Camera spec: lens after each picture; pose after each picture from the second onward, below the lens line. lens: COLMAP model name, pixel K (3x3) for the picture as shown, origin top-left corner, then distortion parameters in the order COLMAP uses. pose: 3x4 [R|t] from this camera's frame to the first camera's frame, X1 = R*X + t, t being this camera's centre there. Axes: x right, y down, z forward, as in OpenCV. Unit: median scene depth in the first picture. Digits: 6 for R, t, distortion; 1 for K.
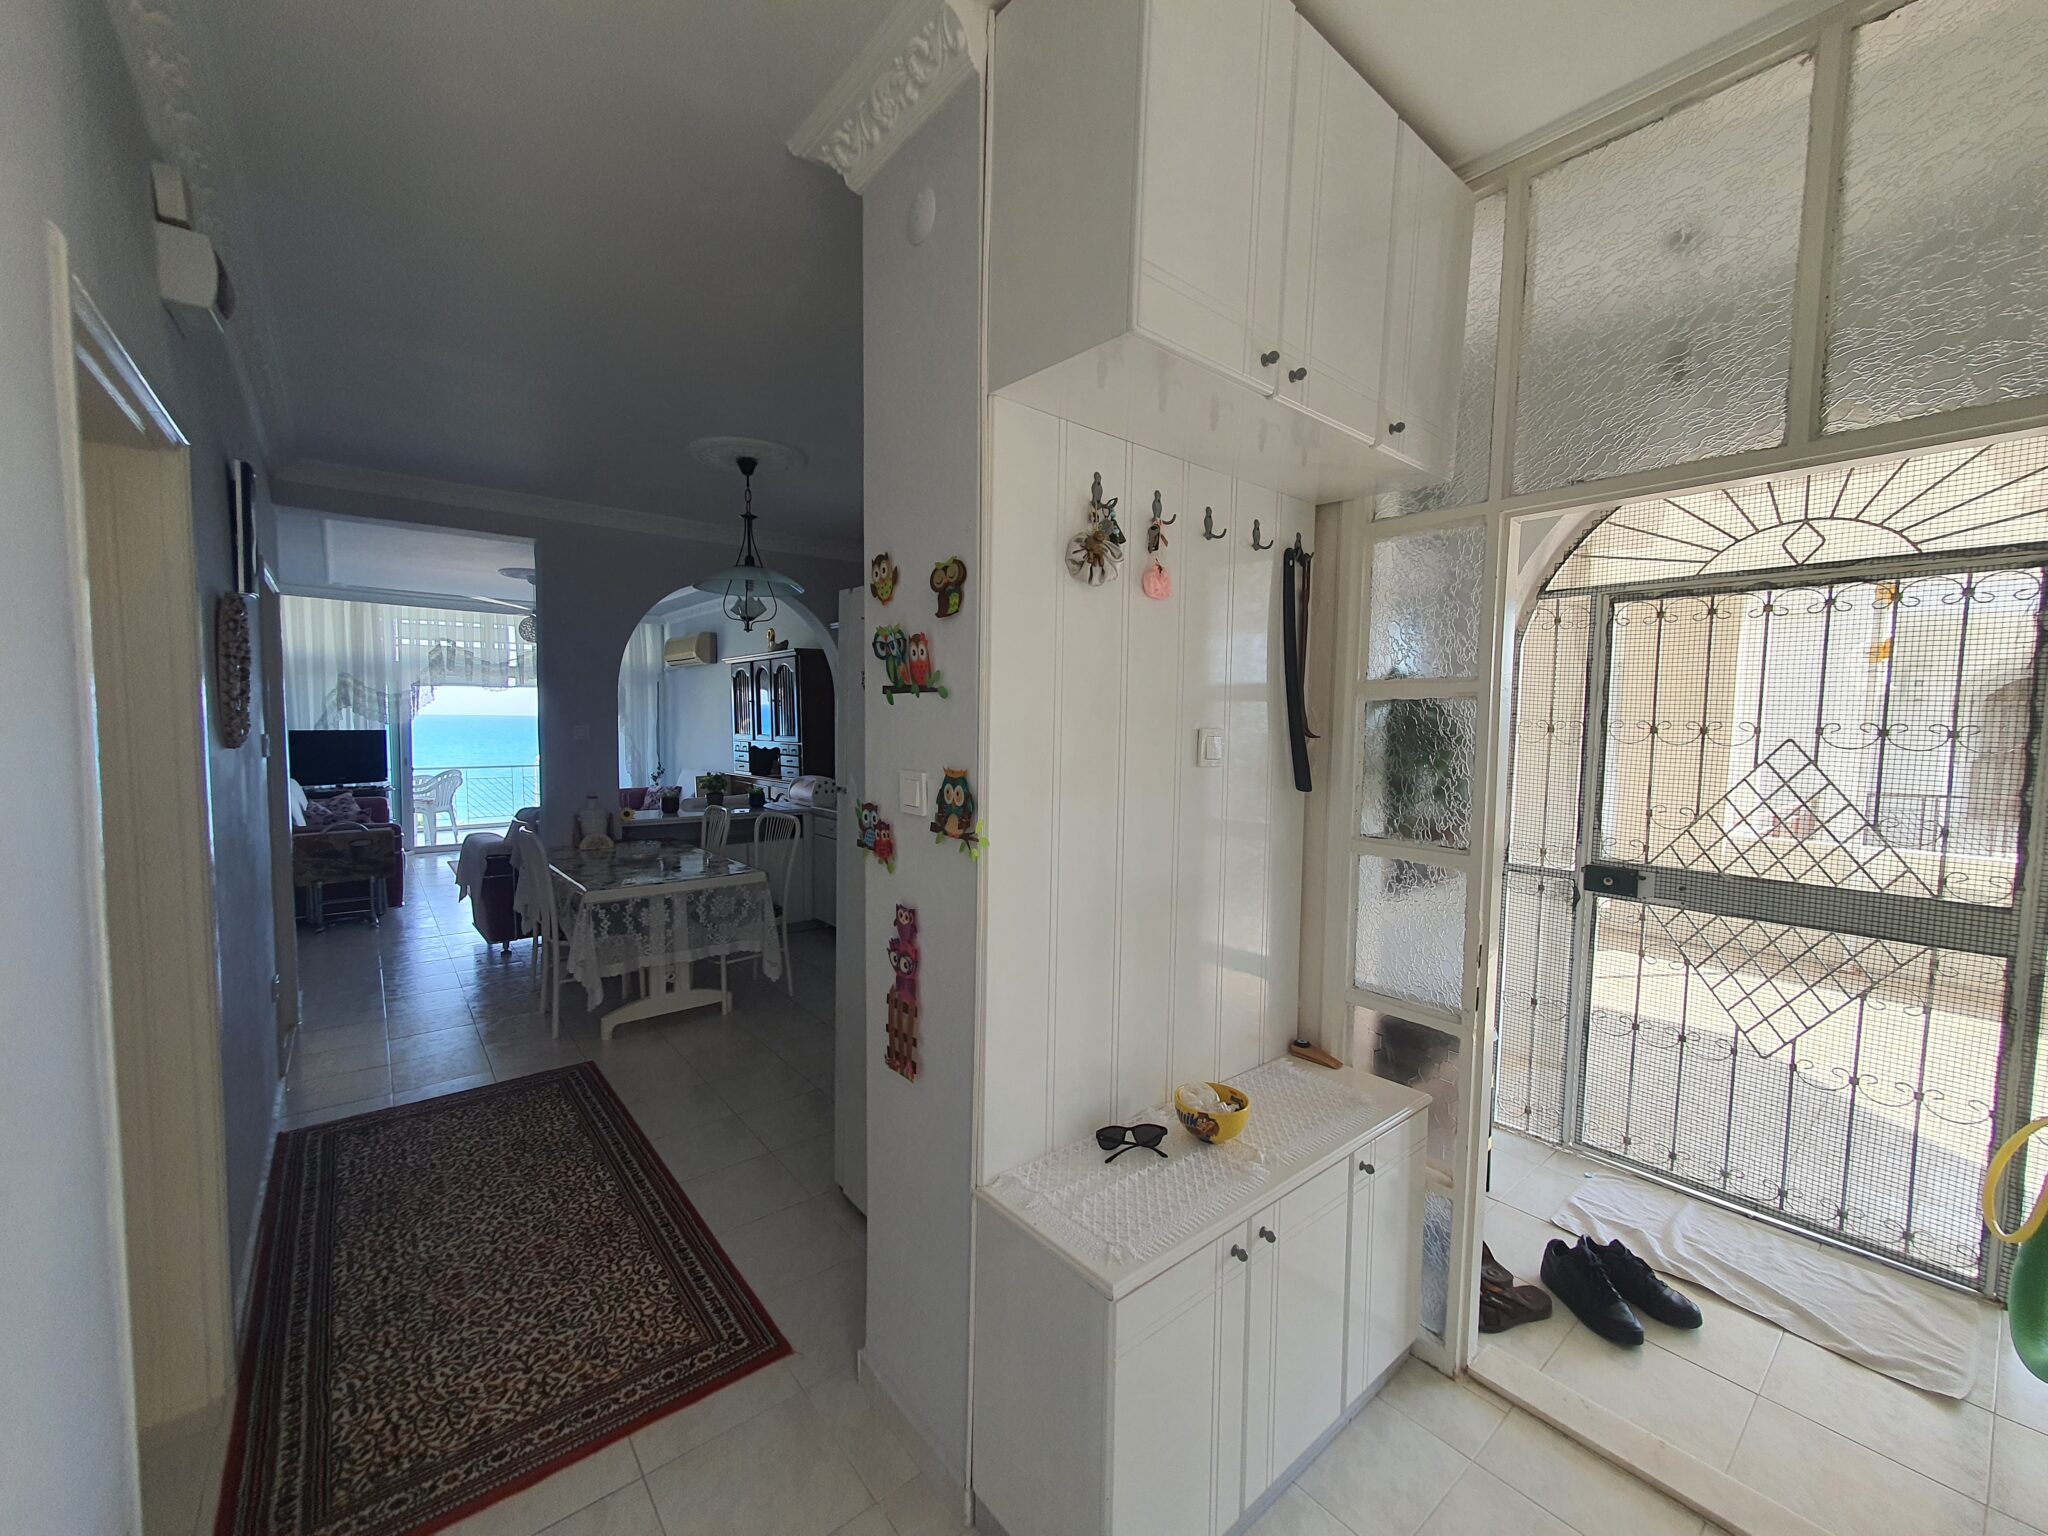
lens RADIAL K [[815.7, 0, 1022.3], [0, 815.7, 772.7], [0, 0, 1]] dist [-0.000798, -0.000157]
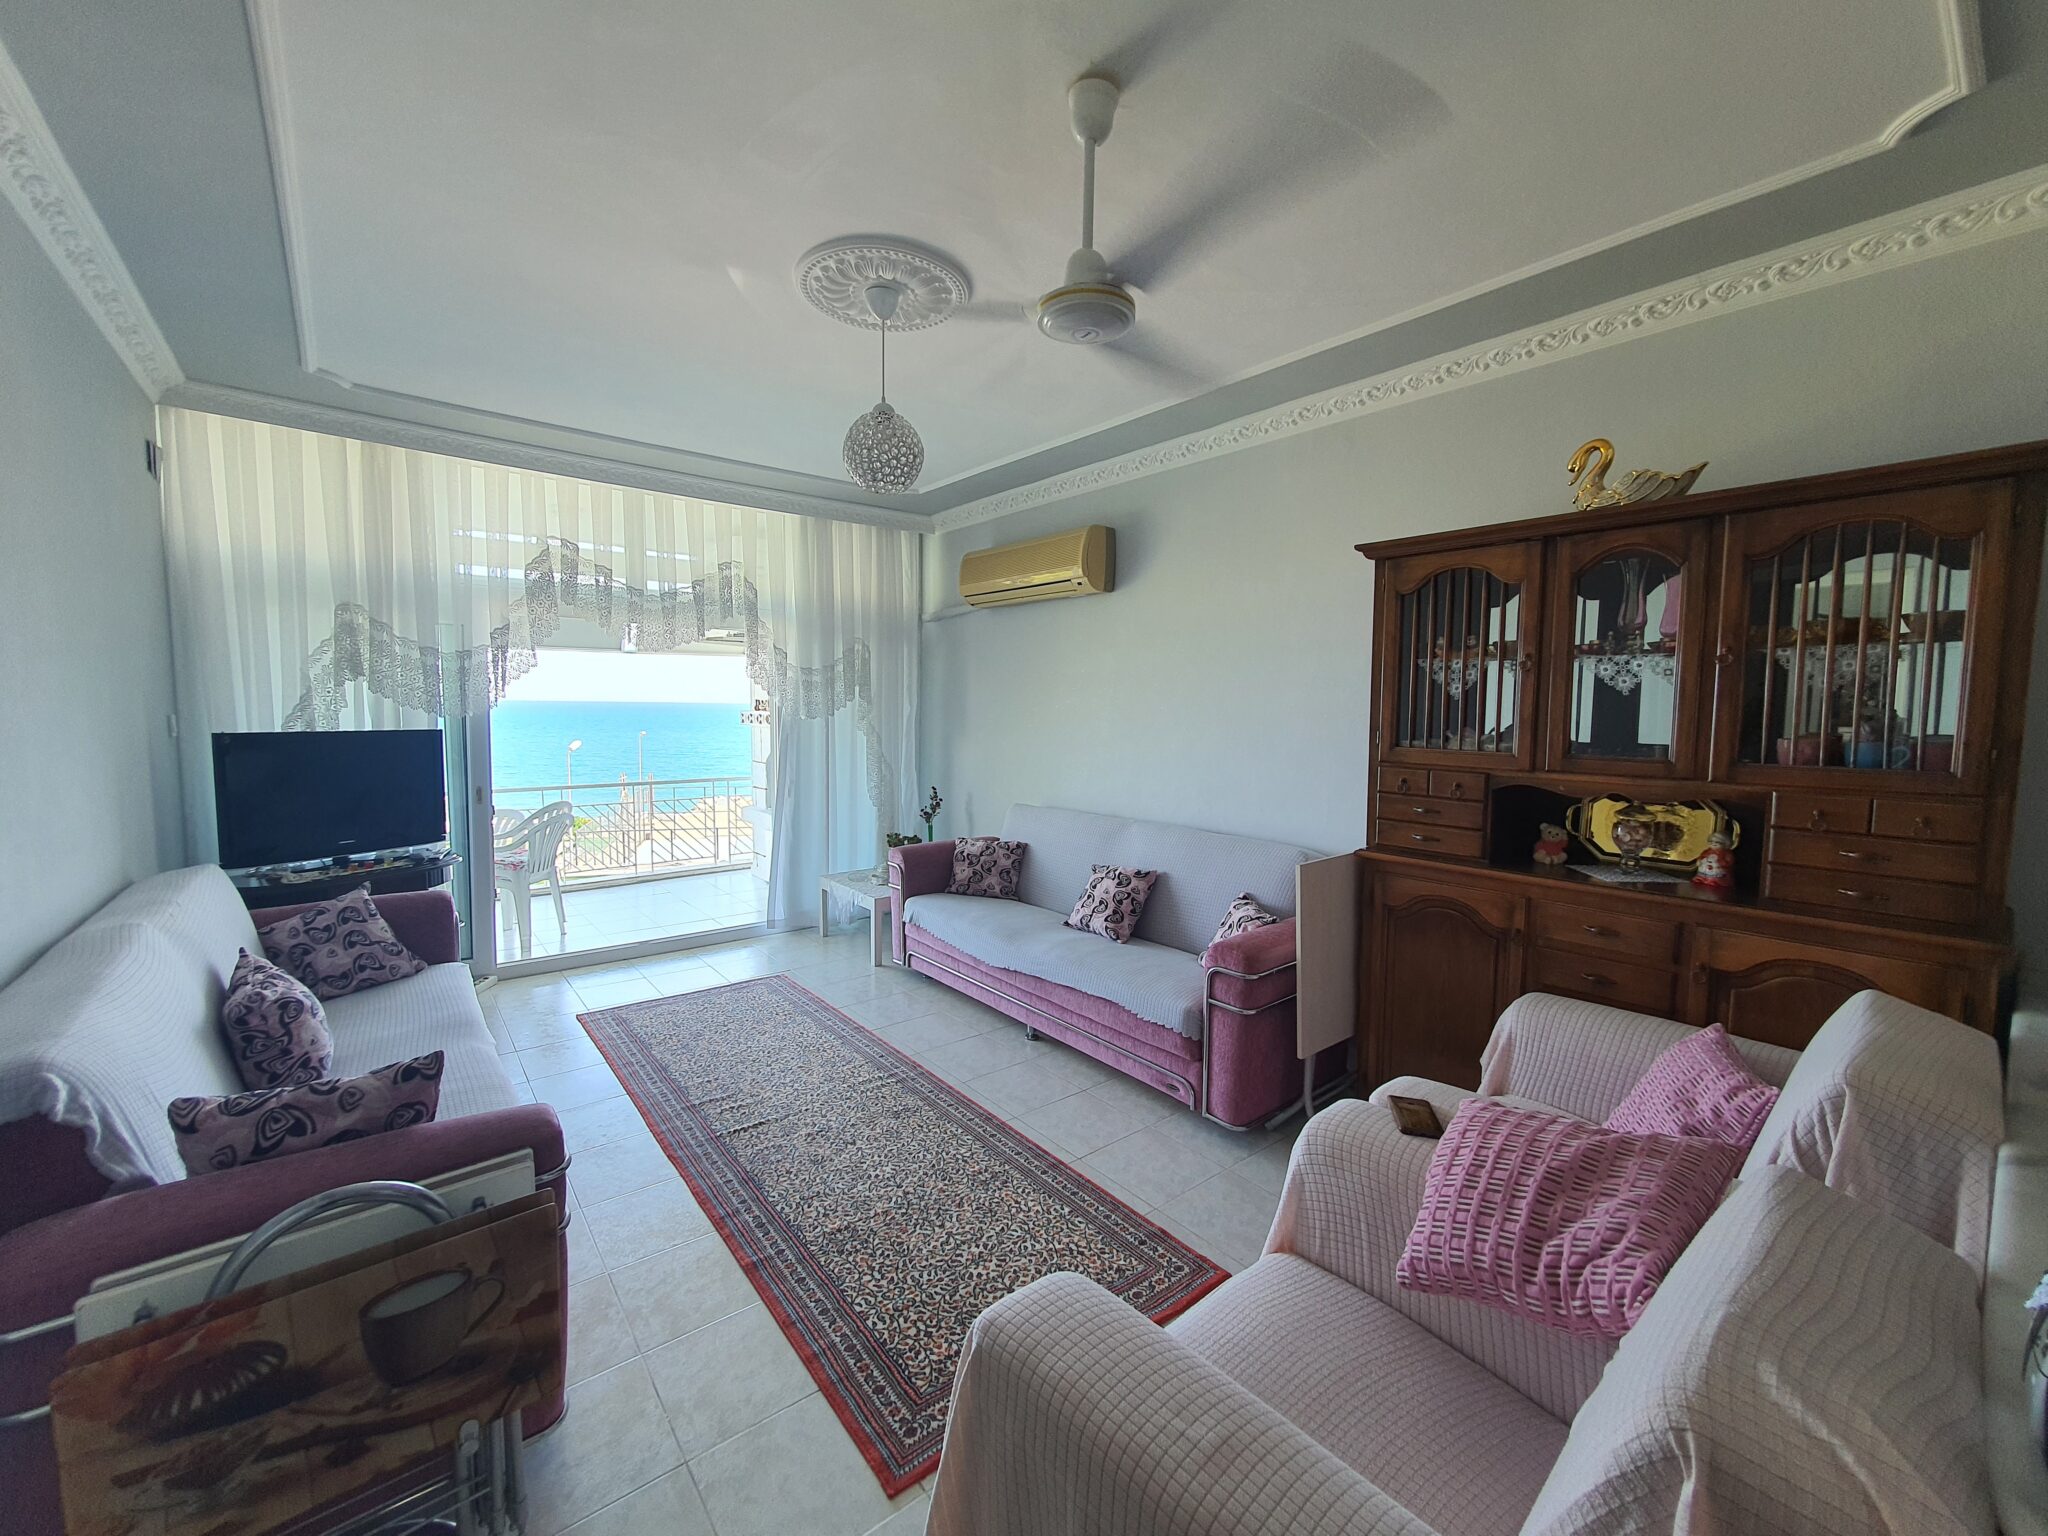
lens RADIAL K [[815.7, 0, 1022.3], [0, 815.7, 772.7], [0, 0, 1]] dist [-0.000798, -0.000157]
pose [[0.999926, 0.003277, -0.011733, -0.458102], [-0.003093, 0.999872, 0.015702, -0.037273], [0.011783, -0.015664, 0.999808, 0.557126]]
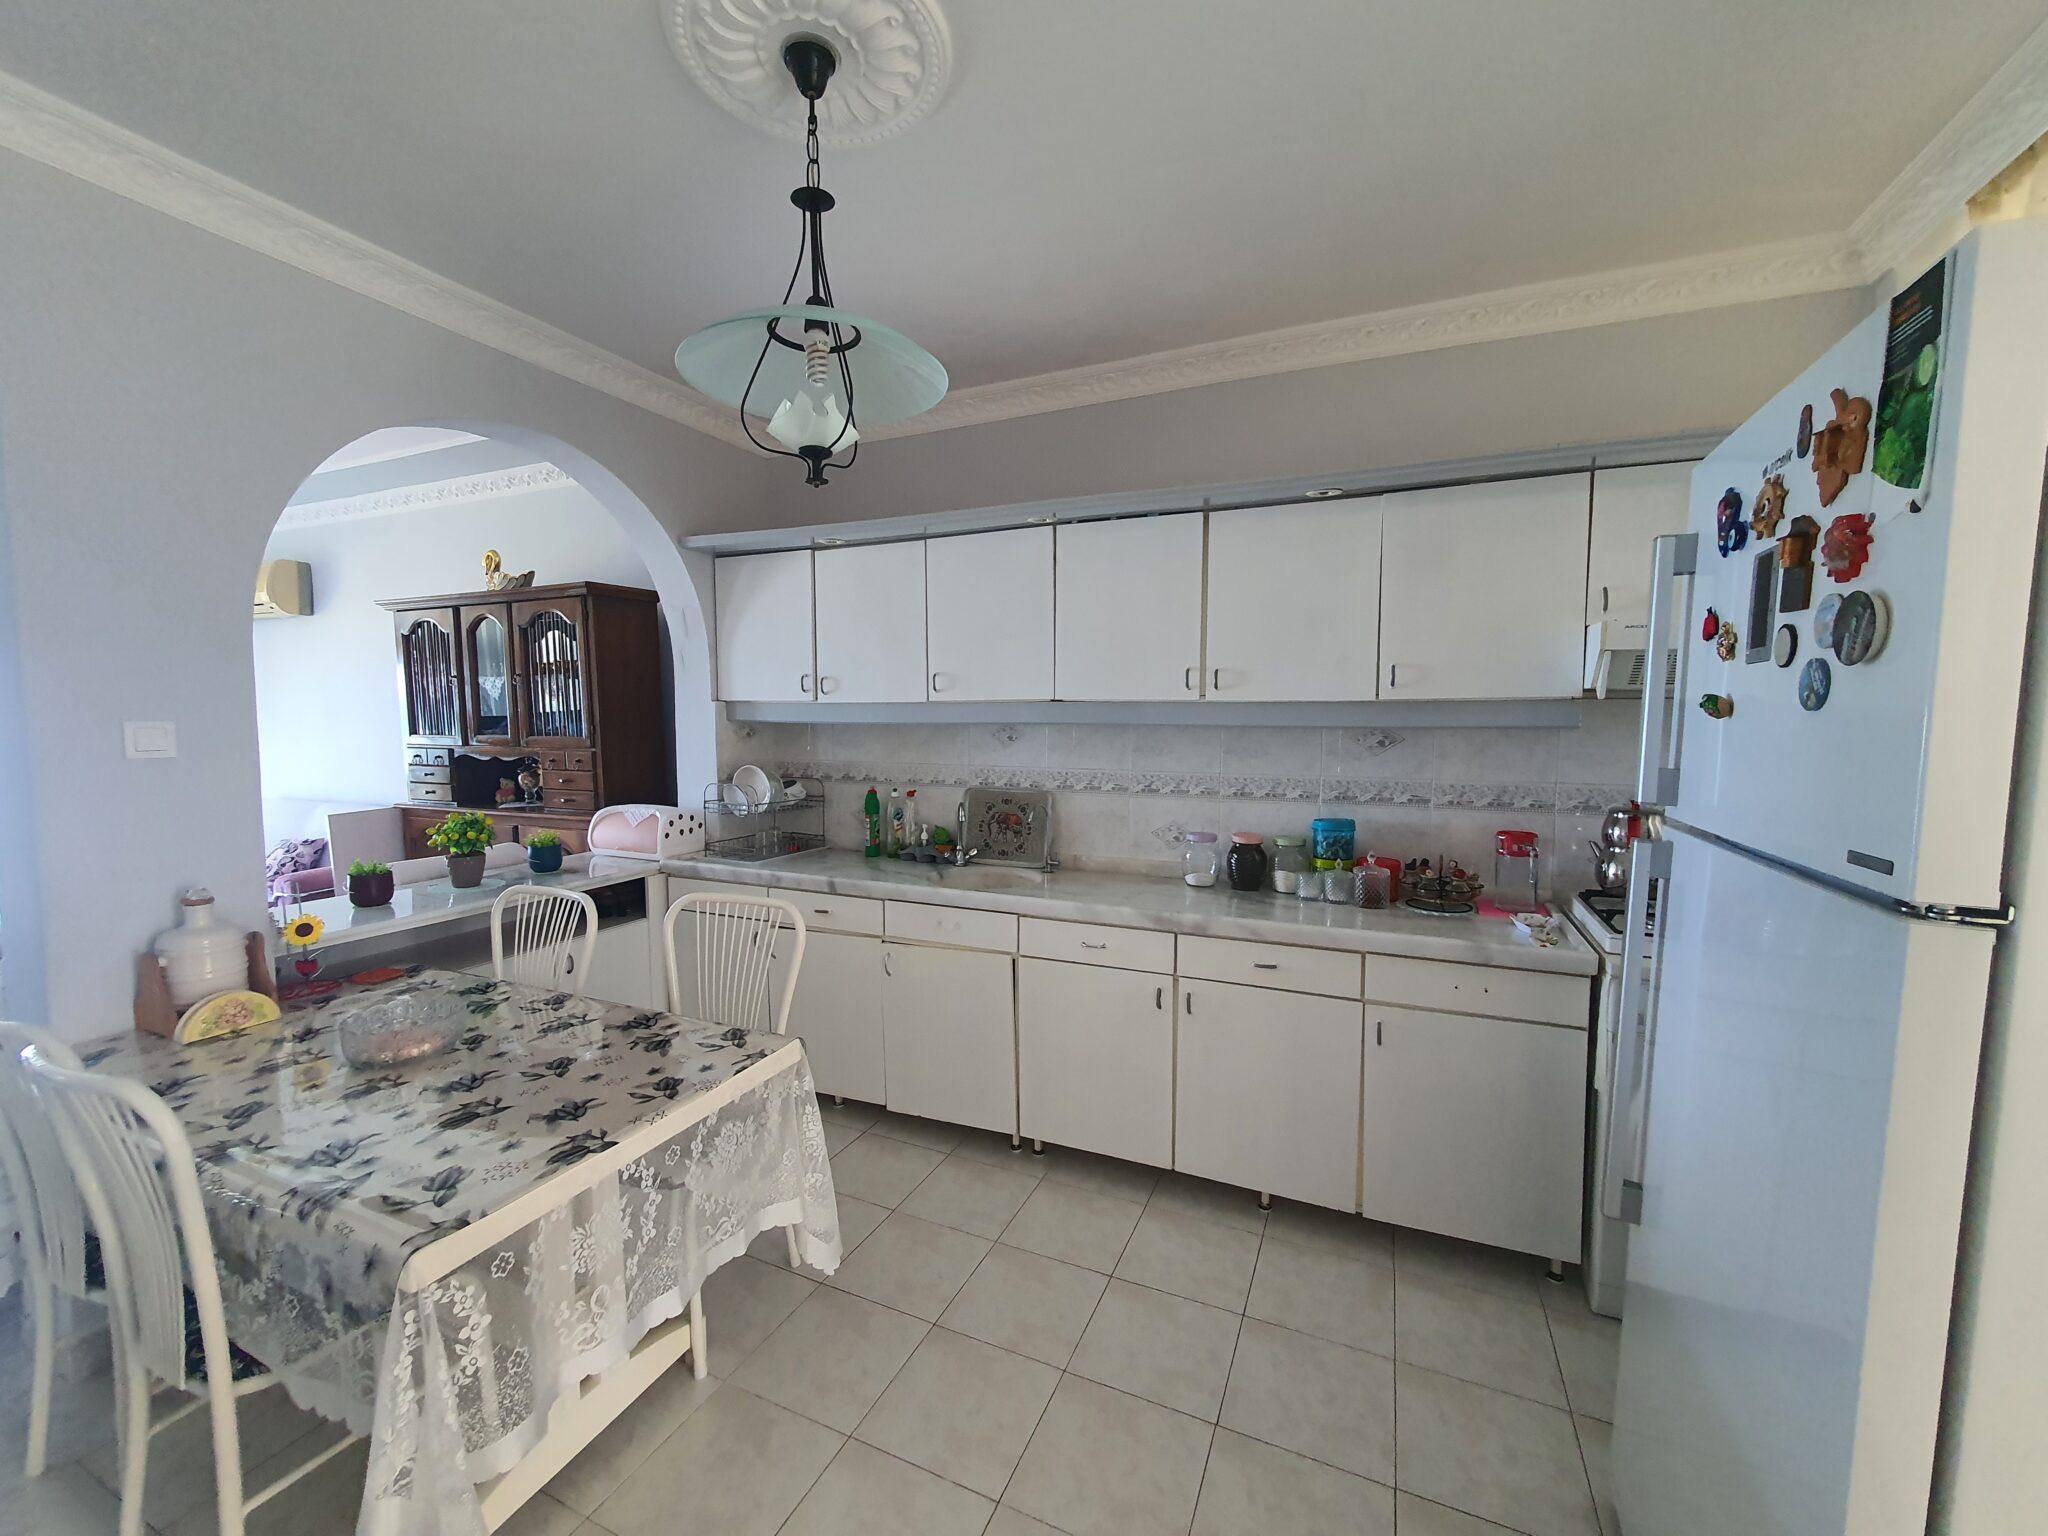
lens RADIAL K [[815.7, 0, 1022.3], [0, 815.7, 772.7], [0, 0, 1]] dist [-0.000798, -0.000157]
pose [[0.894880, -0.042832, 0.444246, -0.206855], [0.038112, 0.999082, 0.019554, -0.015414], [-0.444676, -0.000567, 0.895691, 0.280414]]
